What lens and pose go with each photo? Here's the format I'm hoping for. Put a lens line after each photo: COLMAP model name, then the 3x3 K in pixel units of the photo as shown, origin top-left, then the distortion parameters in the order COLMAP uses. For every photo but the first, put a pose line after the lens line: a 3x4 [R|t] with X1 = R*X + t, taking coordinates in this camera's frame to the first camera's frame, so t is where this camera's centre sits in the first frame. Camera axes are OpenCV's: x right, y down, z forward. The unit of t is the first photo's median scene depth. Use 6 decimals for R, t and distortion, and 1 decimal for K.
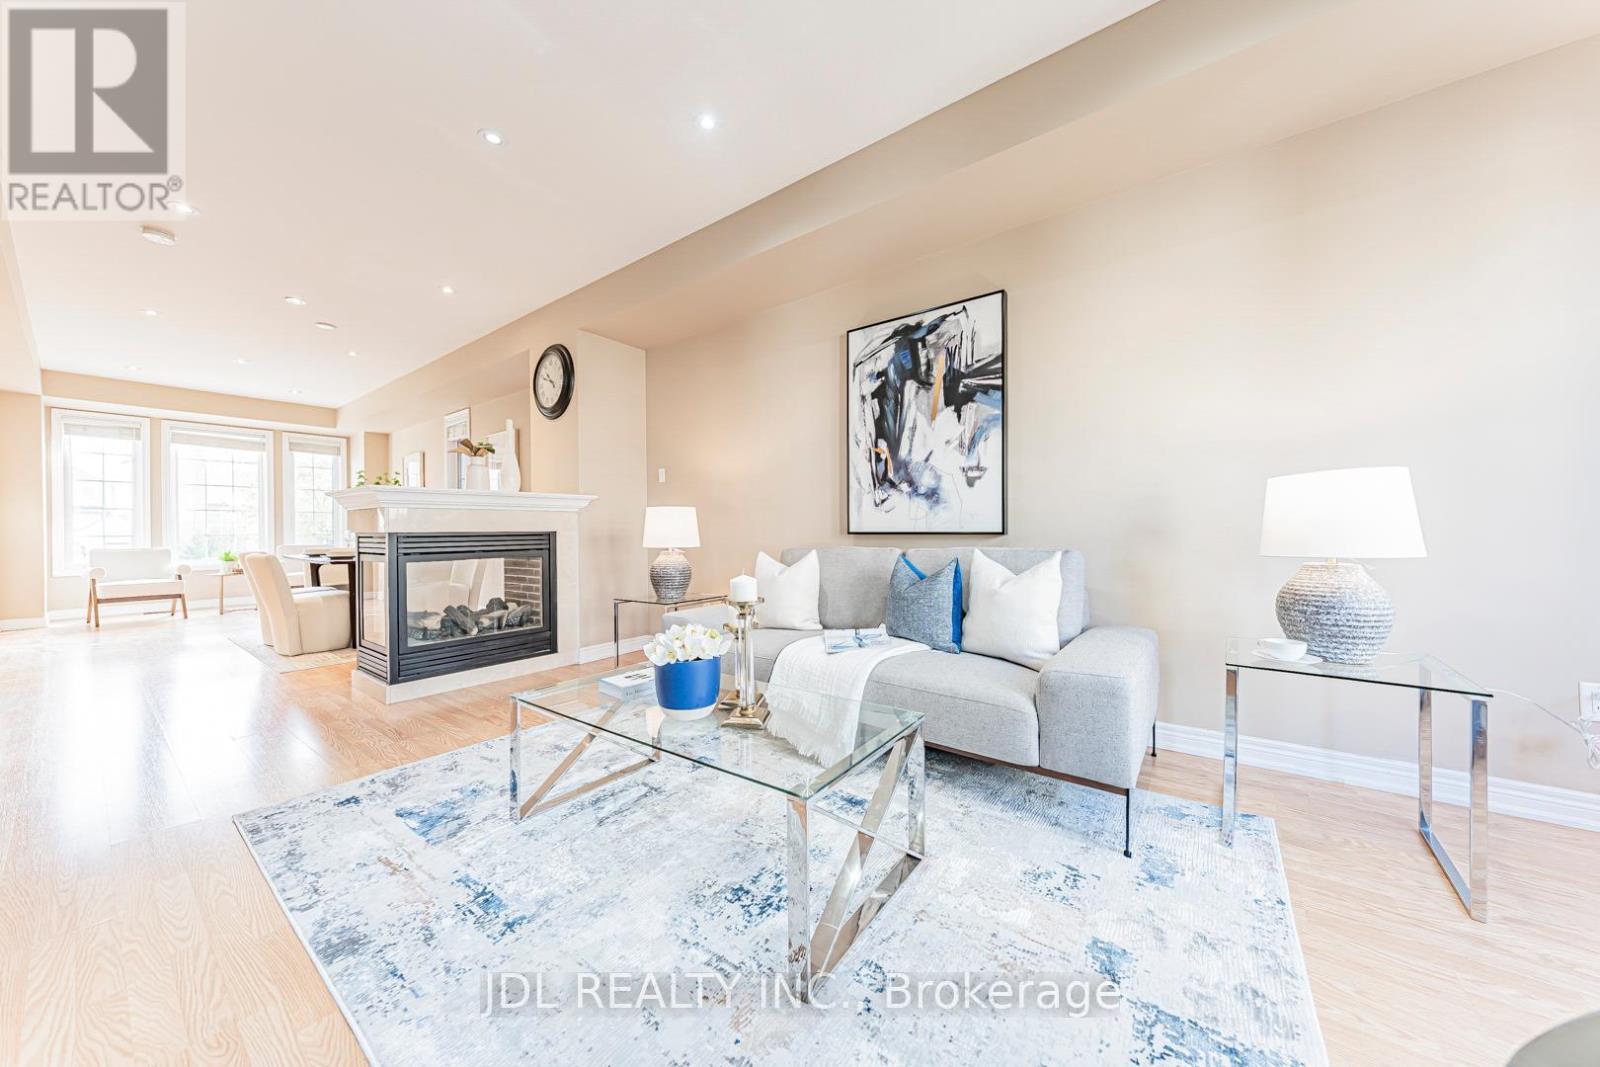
lens RADIAL K [[539.9, 0, 795.0], [0, 539.9, 530.4], [0, 0, 1]] dist [-0.002820, 0.000636]
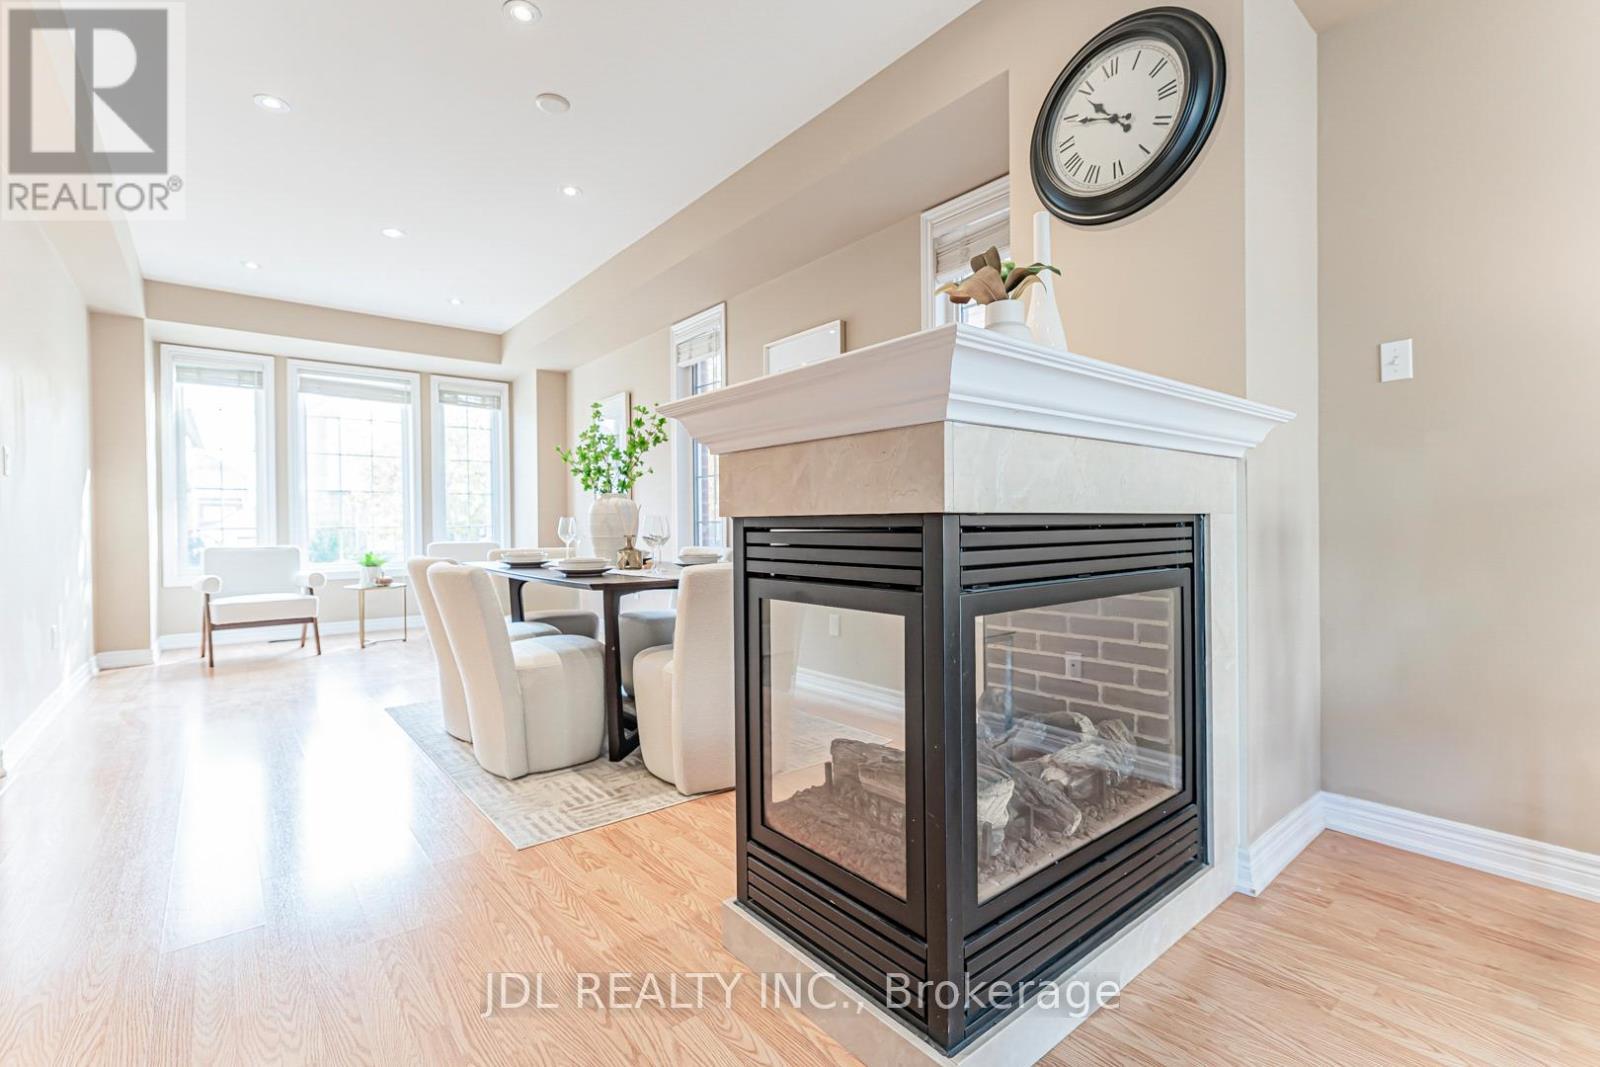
lens RADIAL K [[708.7, 0, 795.4], [0, 708.7, 530.7], [0, 0, 1]] dist [0.002845, 0.000044]
pose [[0.970357, 0.002290, -0.241665, -0.737609], [-0.000031, 0.999956, 0.009351, 0.010263], [0.241676, -0.009066, 0.970315, 0.620488]]
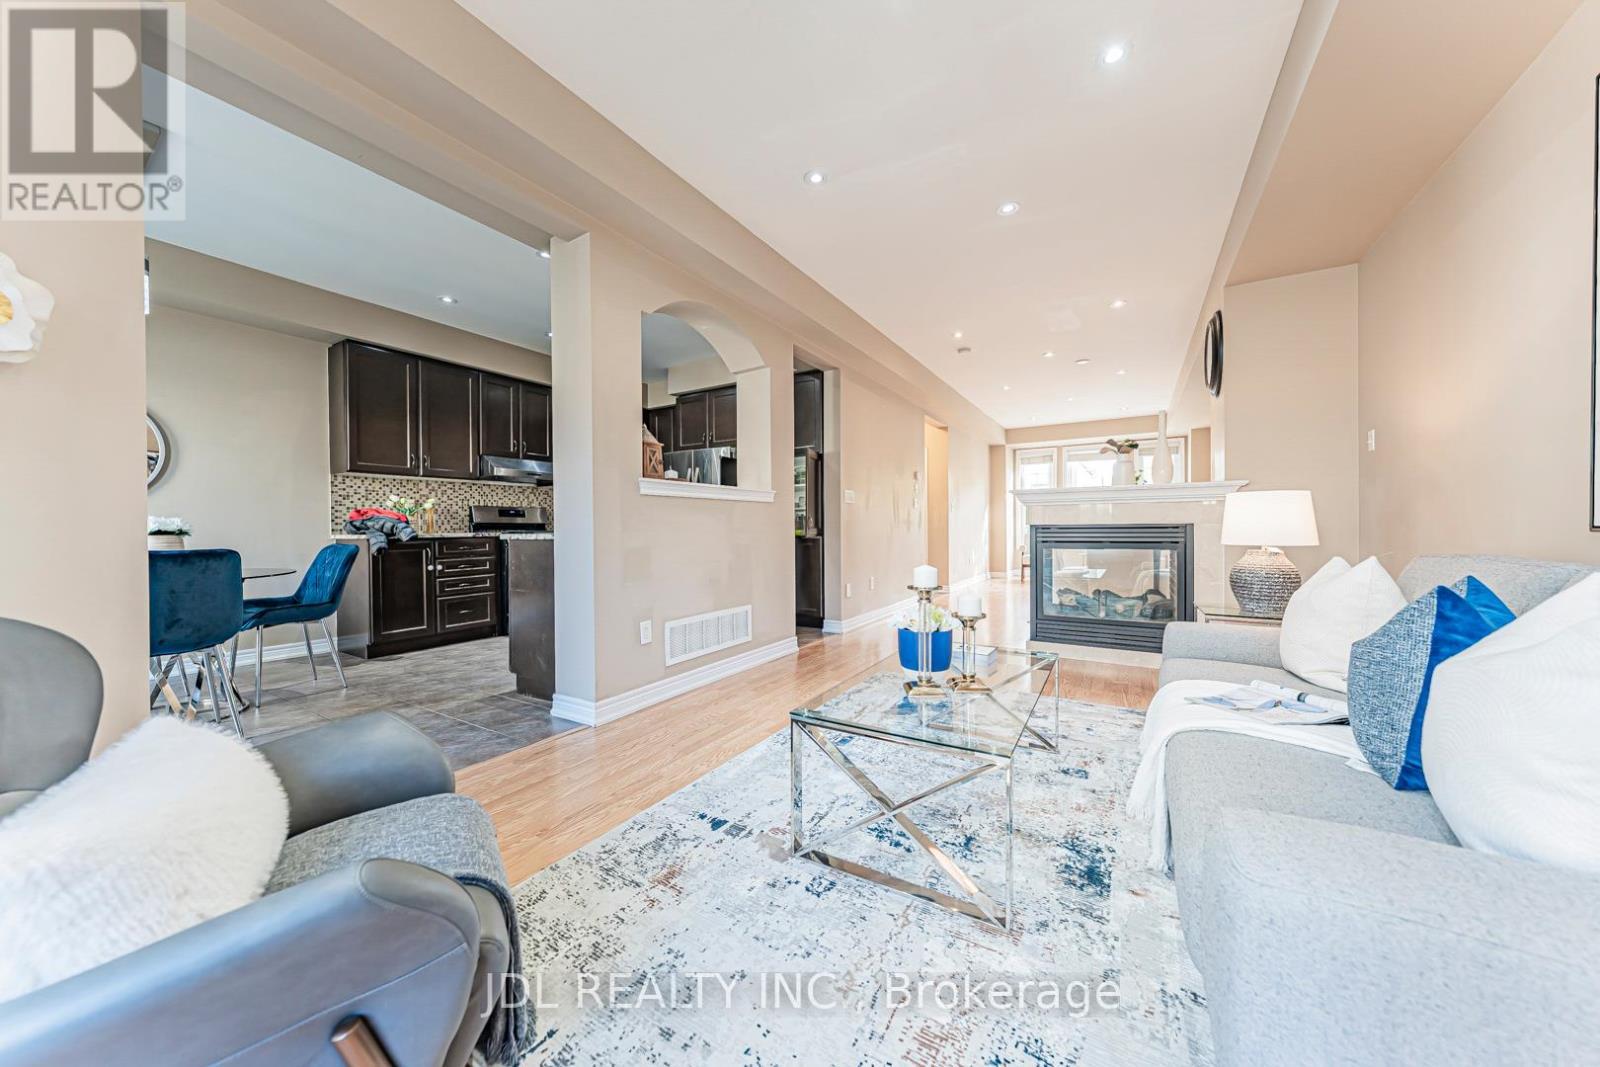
lens RADIAL K [[539.9, 0, 798.3], [0, 539.9, 530.2], [0, 0, 1]] dist [-0.002820, 0.000636]
pose [[0.095887, 0.013035, -0.995307, 0.504528], [0.005329, 0.999893, 0.013608, -0.003193], [0.995378, -0.006608, 0.095807, 0.309602]]
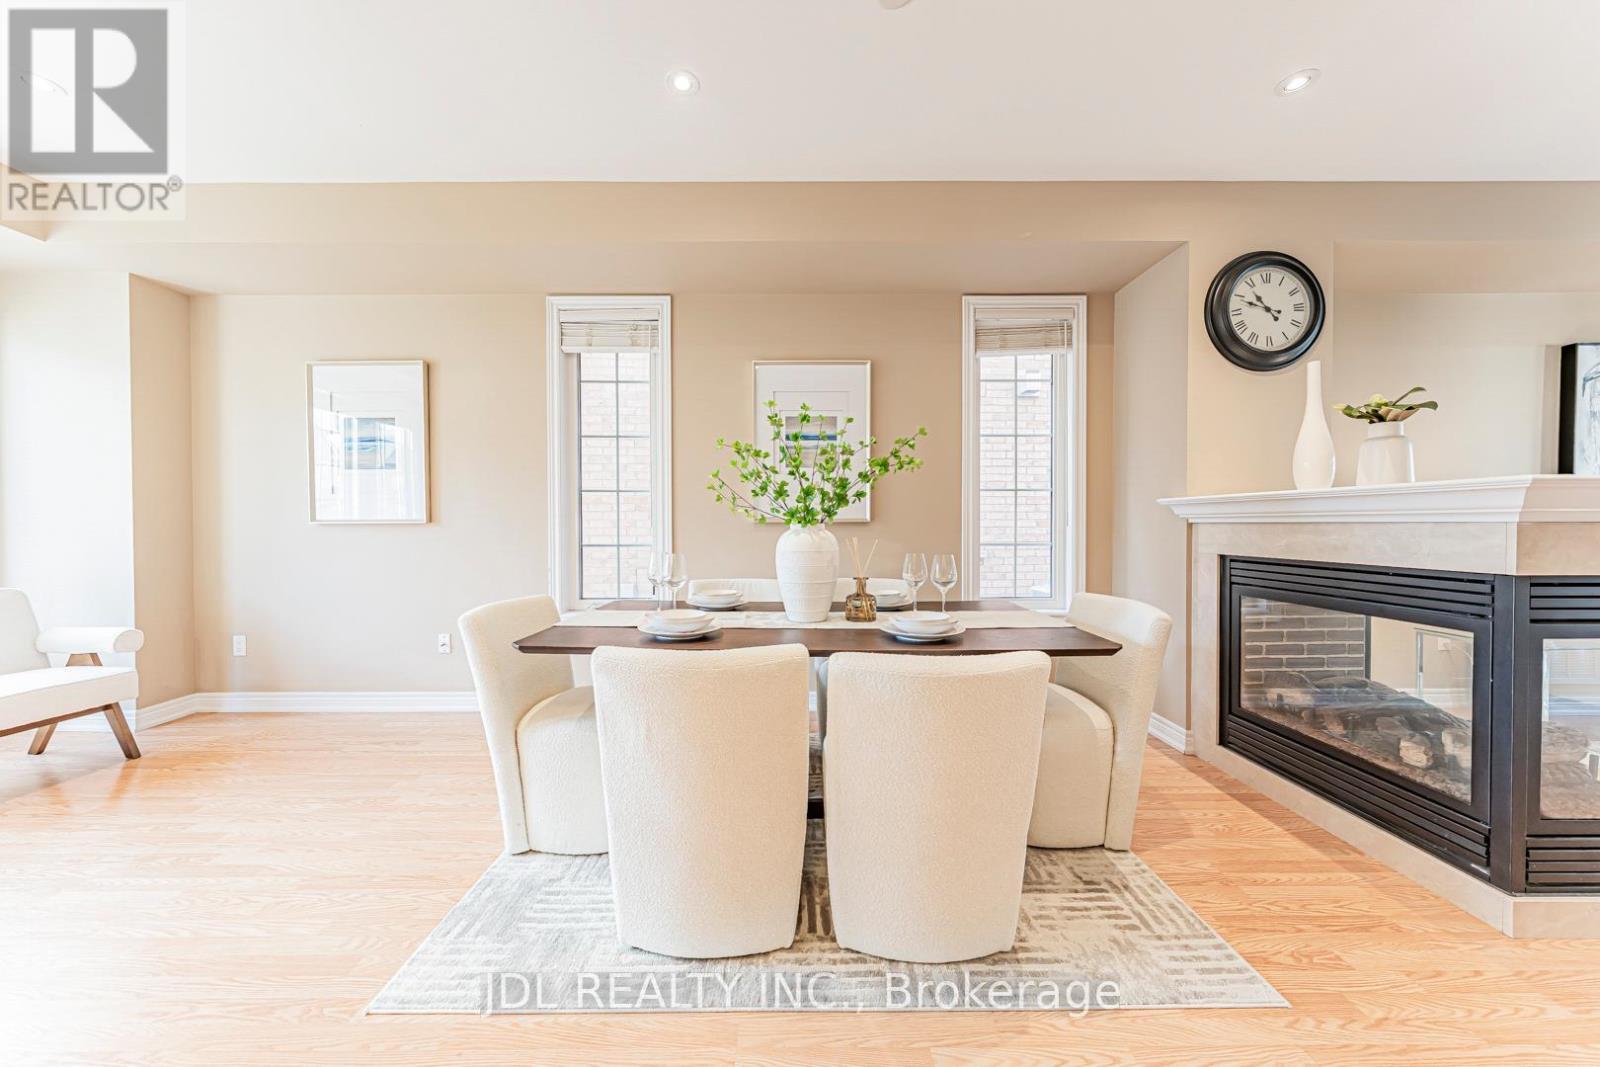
lens RADIAL K [[539.9, 0, 797.2], [0, 539.9, 531.4], [0, 0, 1]] dist [-0.002820, 0.000636]
pose [[0.797343, -0.002841, 0.603520, -1.692914], [-0.003181, 0.999955, 0.008910, -0.034293], [-0.603518, -0.009024, 0.797298, 1.118471]]
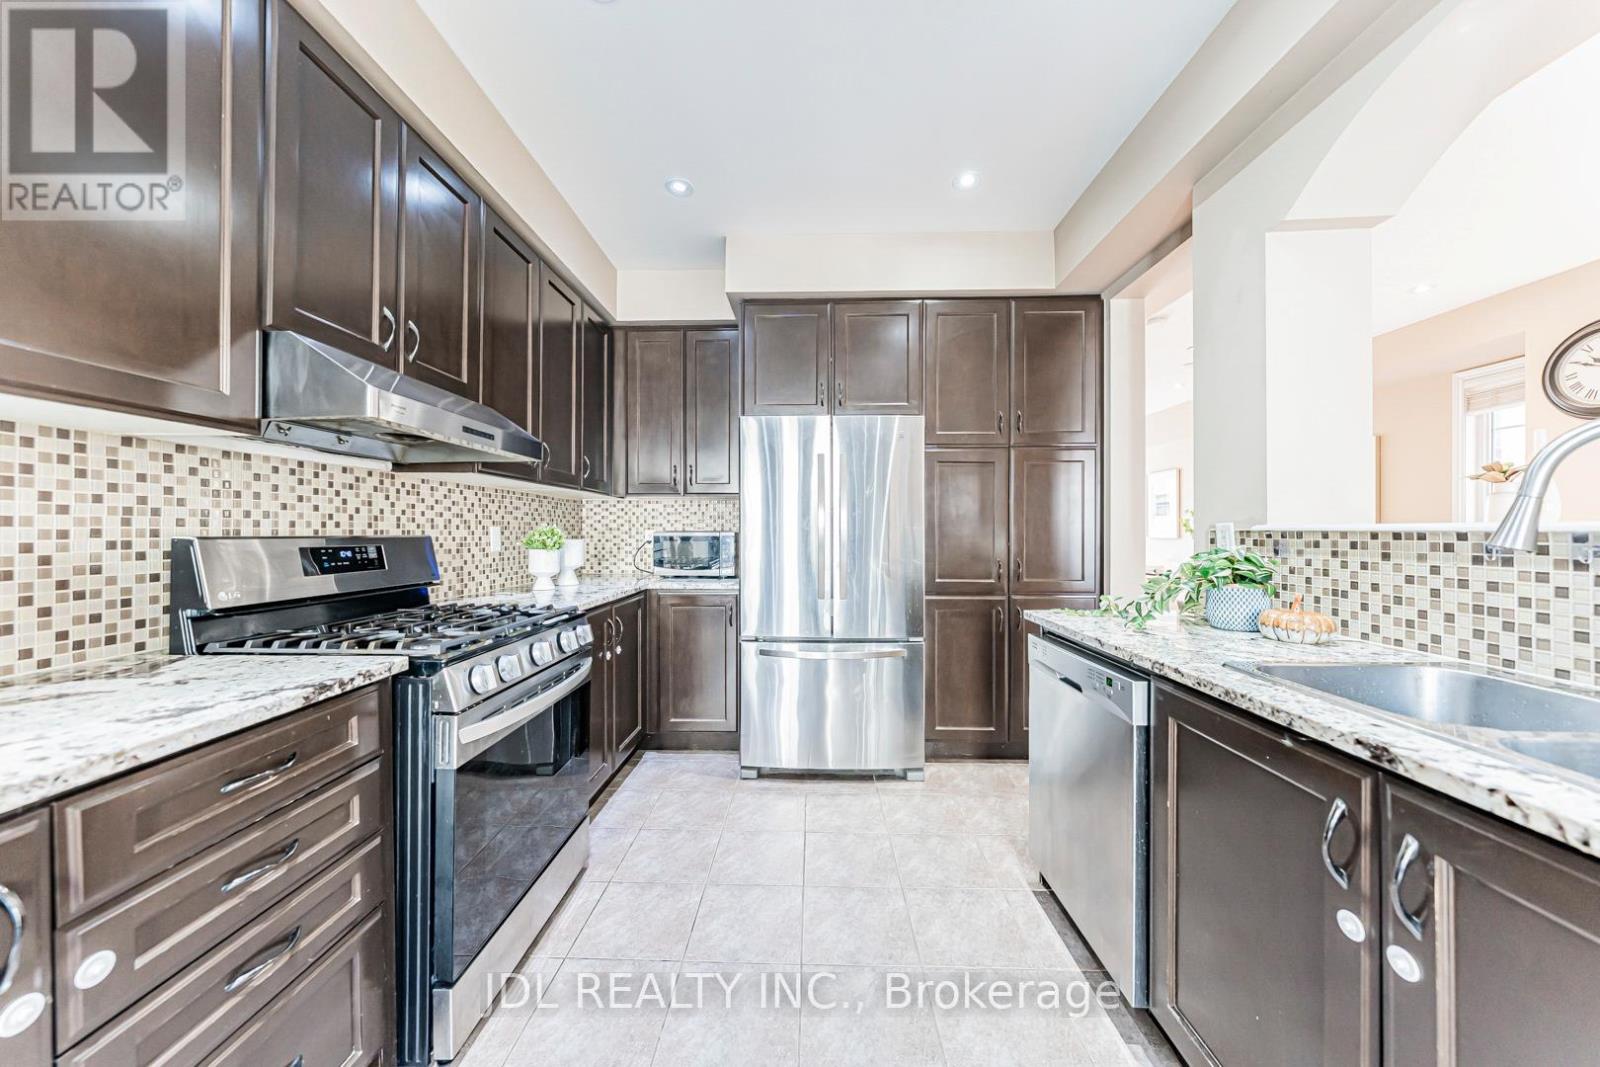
lens RADIAL K [[539.9, 0, 798.6], [0, 539.9, 527.9], [0, 0, 1]] dist [-0.002820, 0.000636]
pose [[0.579747, 0.005723, -0.814776, -0.662512], [-0.008352, 0.999965, 0.001081, -0.072404], [0.814753, 0.006178, 0.579775, -0.394501]]
